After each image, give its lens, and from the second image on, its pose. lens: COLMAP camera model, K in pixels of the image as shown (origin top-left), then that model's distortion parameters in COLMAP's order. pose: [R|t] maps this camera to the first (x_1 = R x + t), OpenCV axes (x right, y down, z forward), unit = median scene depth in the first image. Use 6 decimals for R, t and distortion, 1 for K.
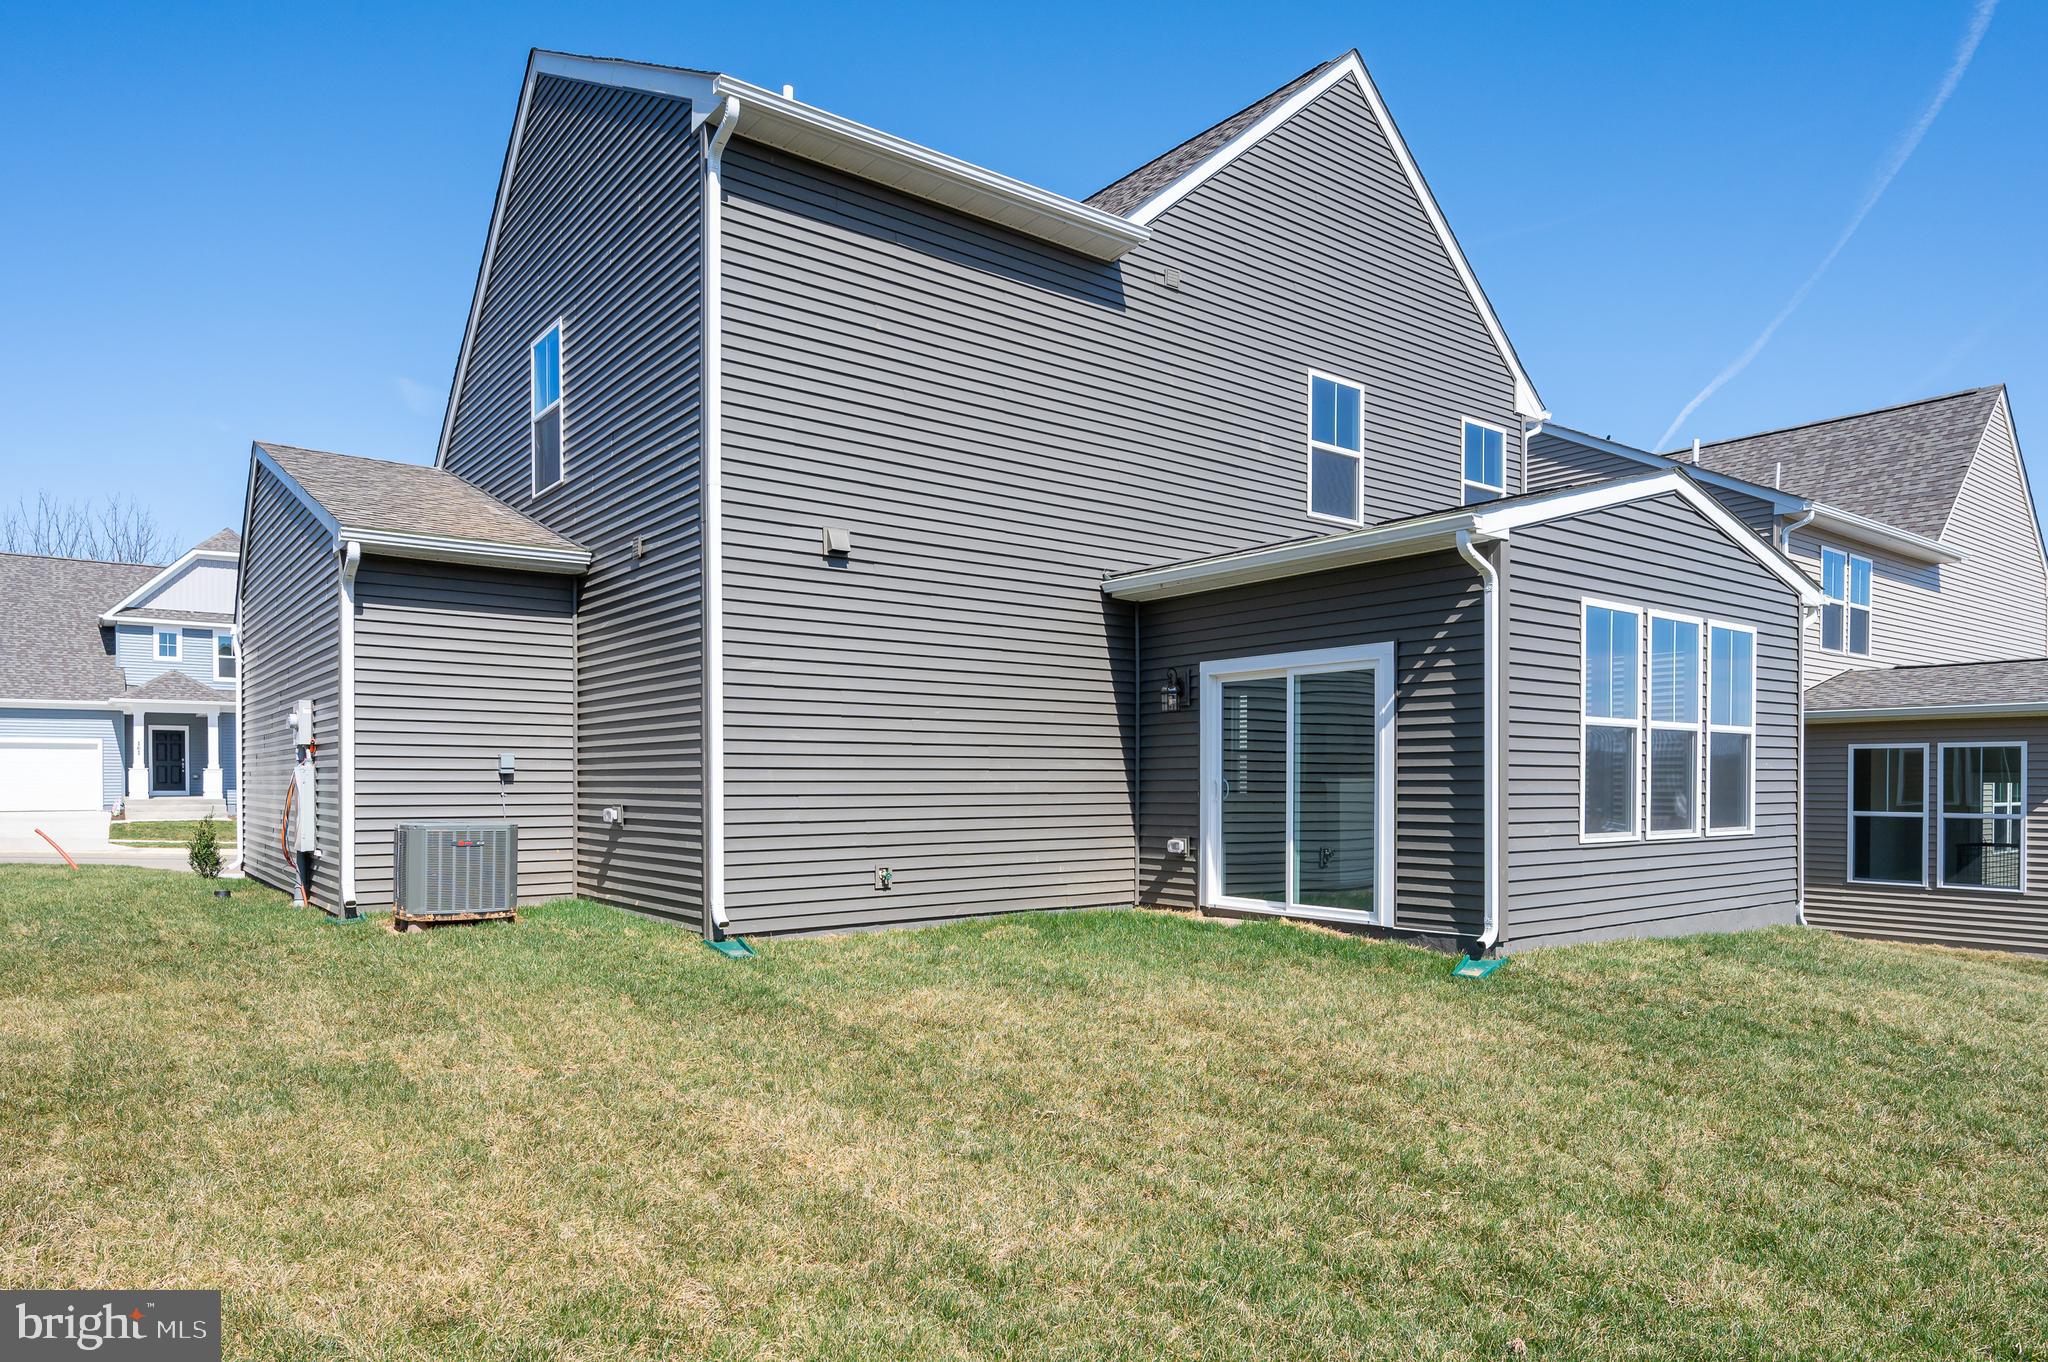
lens RADIAL K [[1250.9, 0, 1027.9], [0, 1250.9, 796.8], [0, 0, 1]] dist [0.002227, -0.006634]
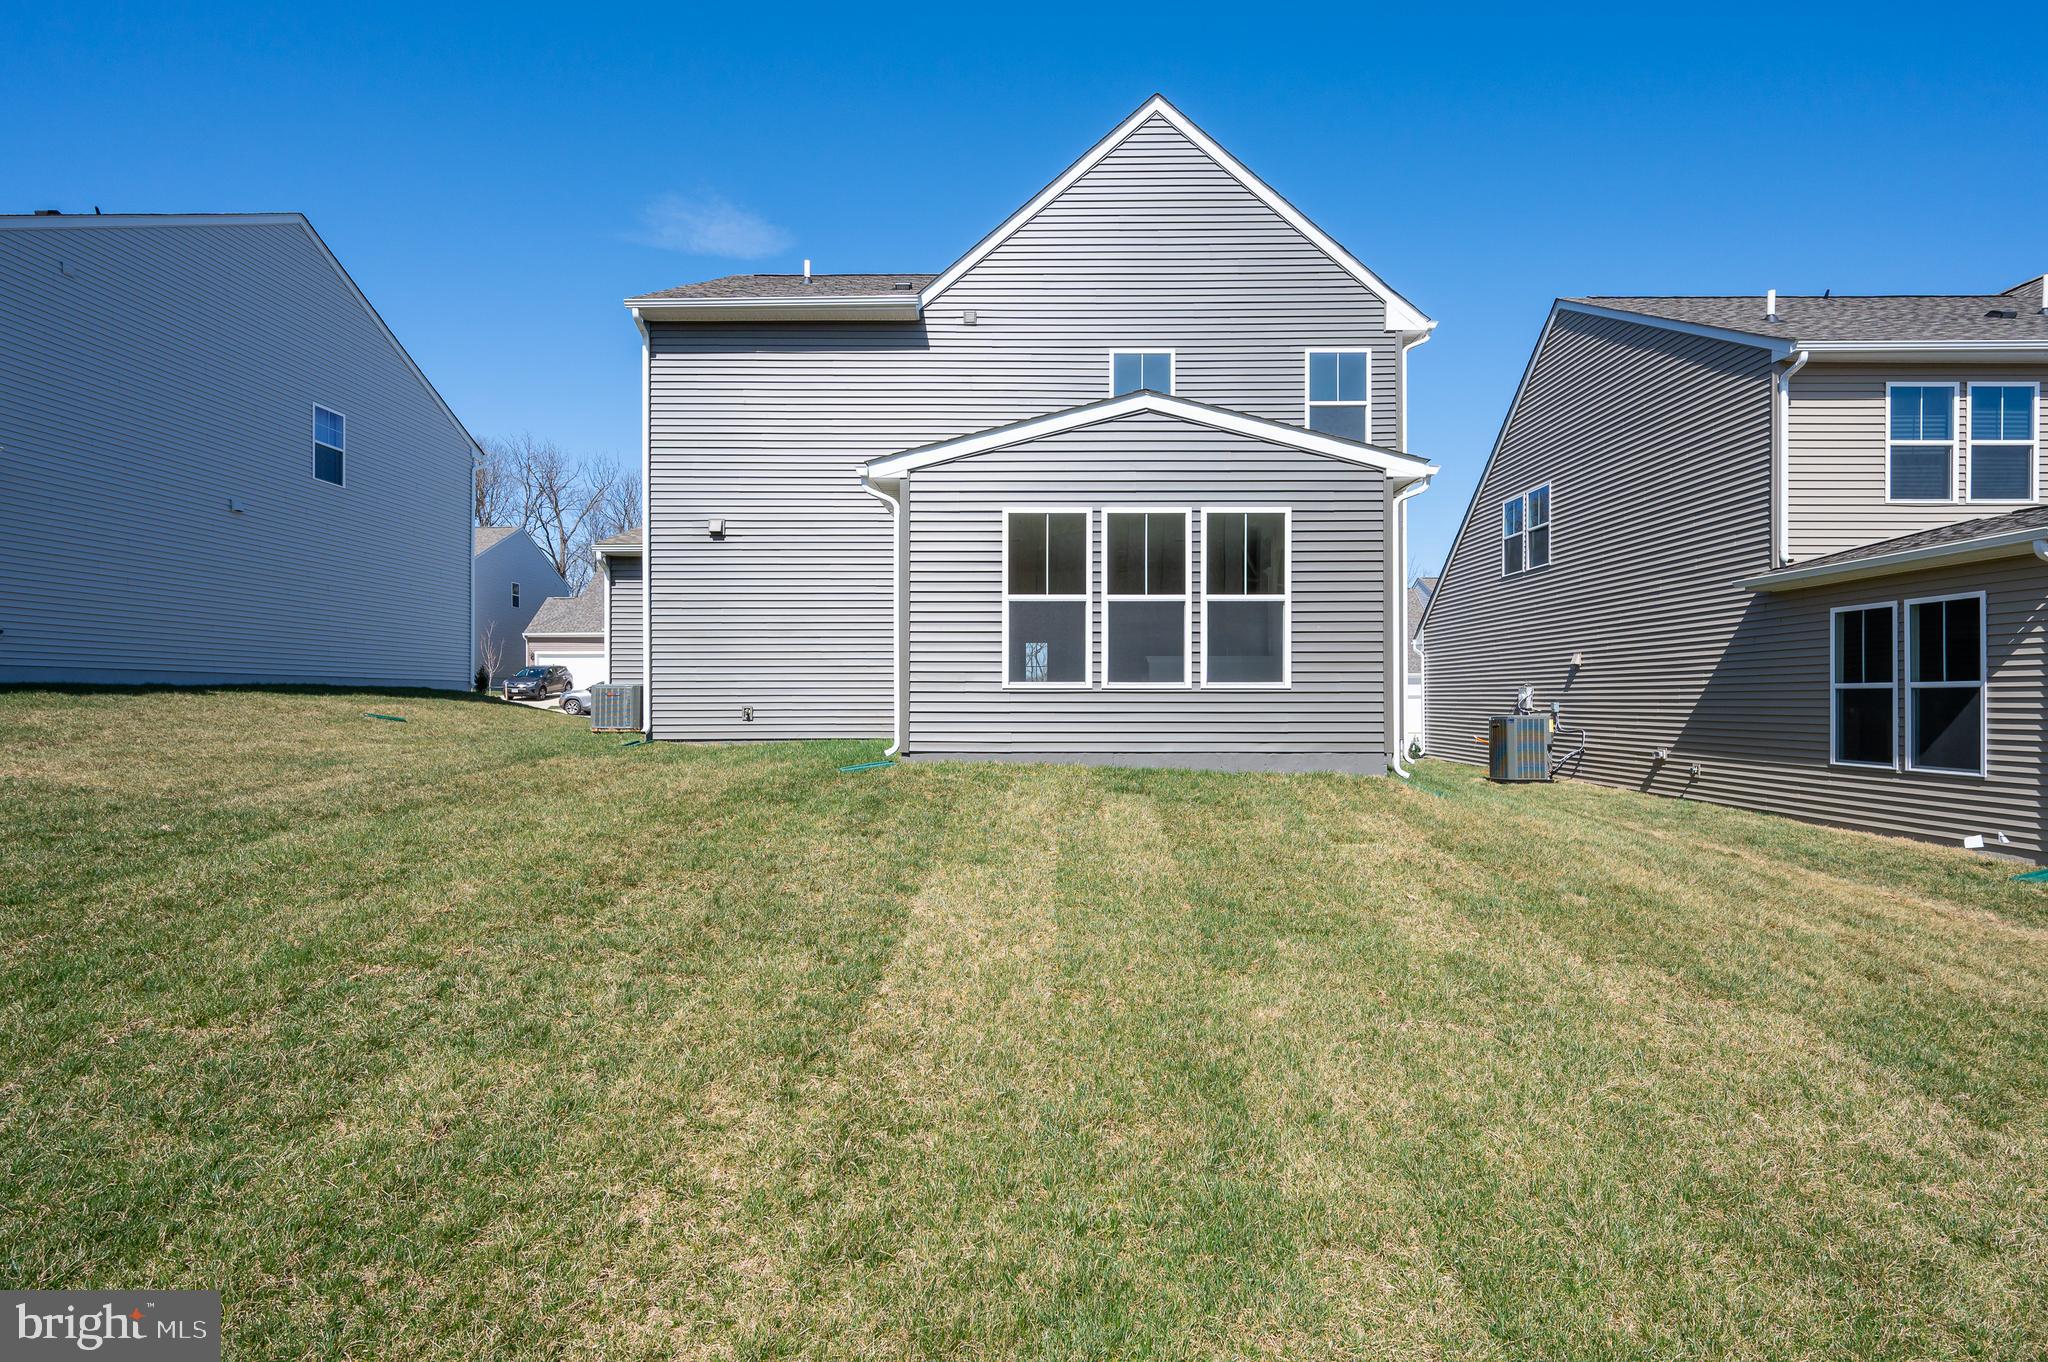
lens RADIAL K [[977.7, 0, 1012.2], [0, 977.7, 707.1], [0, 0, 1]] dist [-0.000364, -0.000124]
pose [[0.778769, 0.004105, -0.627297, 0.771290], [-0.008240, 0.999959, -0.003686, 0.042508], [0.627256, 0.008039, 0.778771, 0.121074]]
